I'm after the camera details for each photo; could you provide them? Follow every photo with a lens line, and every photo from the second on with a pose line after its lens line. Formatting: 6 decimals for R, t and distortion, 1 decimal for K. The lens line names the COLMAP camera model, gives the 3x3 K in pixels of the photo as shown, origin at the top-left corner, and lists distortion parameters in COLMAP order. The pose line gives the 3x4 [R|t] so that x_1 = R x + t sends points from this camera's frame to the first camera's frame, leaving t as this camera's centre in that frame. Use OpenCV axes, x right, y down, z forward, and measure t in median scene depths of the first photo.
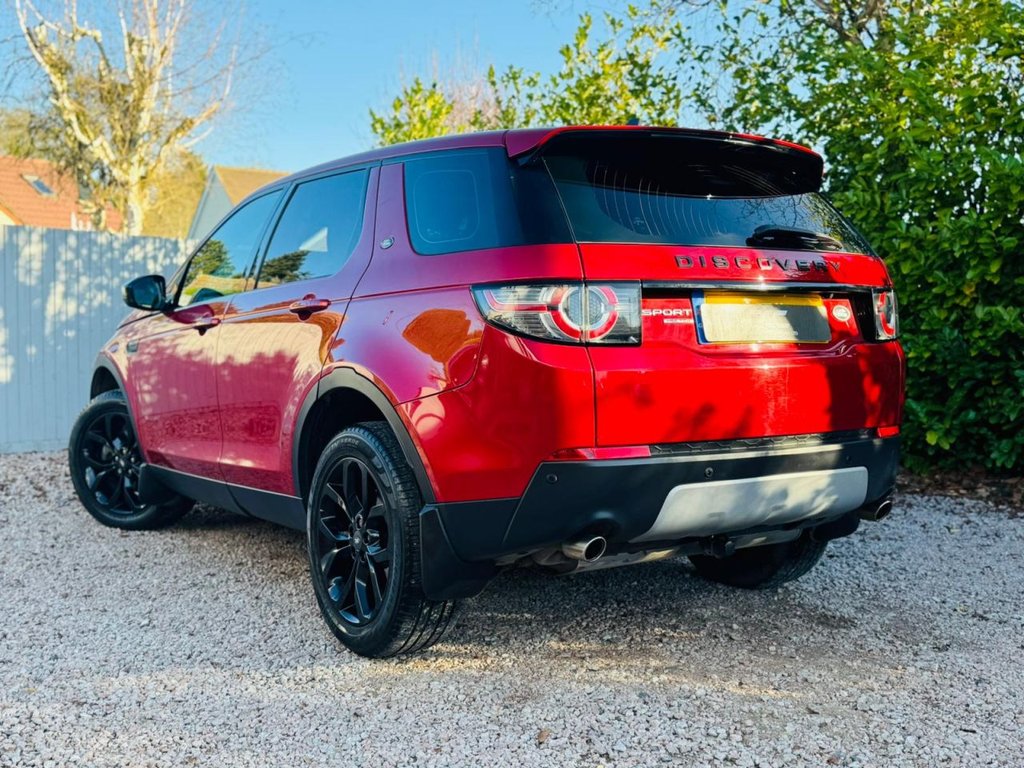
lens RADIAL K [[1128.5, 0, 514.3], [0, 1128.5, 381.3], [0, 0, 1]] dist [0.102445, -0.166977]
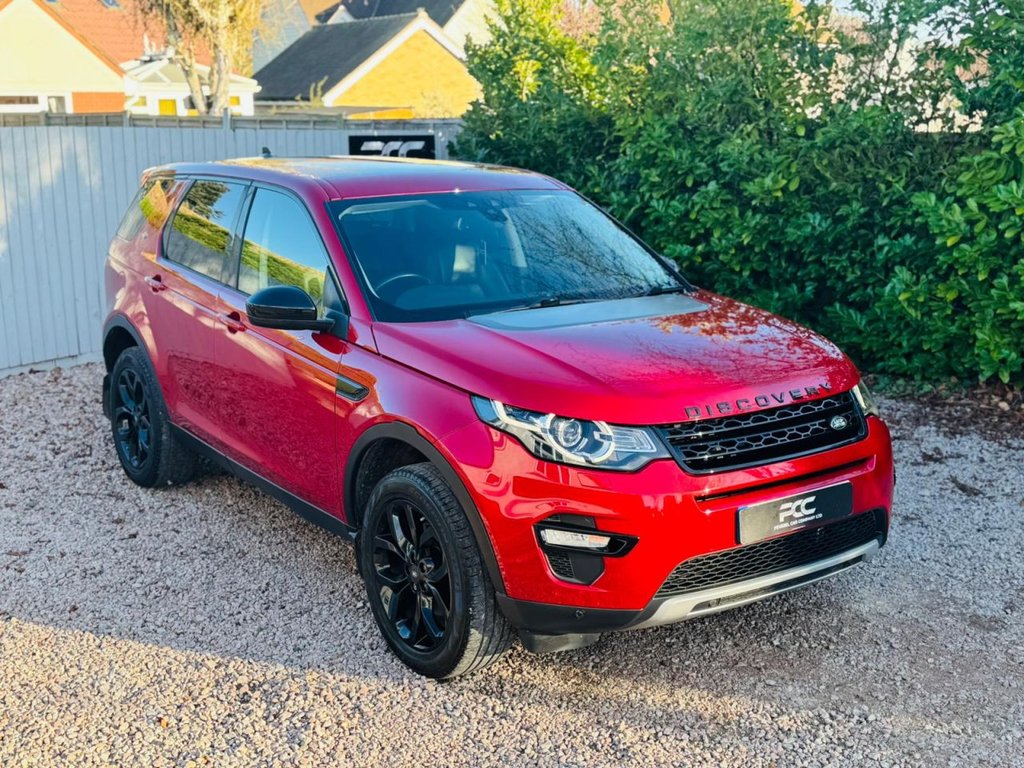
lens RADIAL K [[1203.0, 0, 508.7], [0, 1203.0, 404.7], [0, 0, 1]] dist [0.214298, -0.545037]
pose [[0.997229, 0.015099, -0.072851, -0.092427], [-0.002047, 0.984386, 0.176009, -0.204360], [0.074371, -0.175372, 0.981689, -0.146367]]
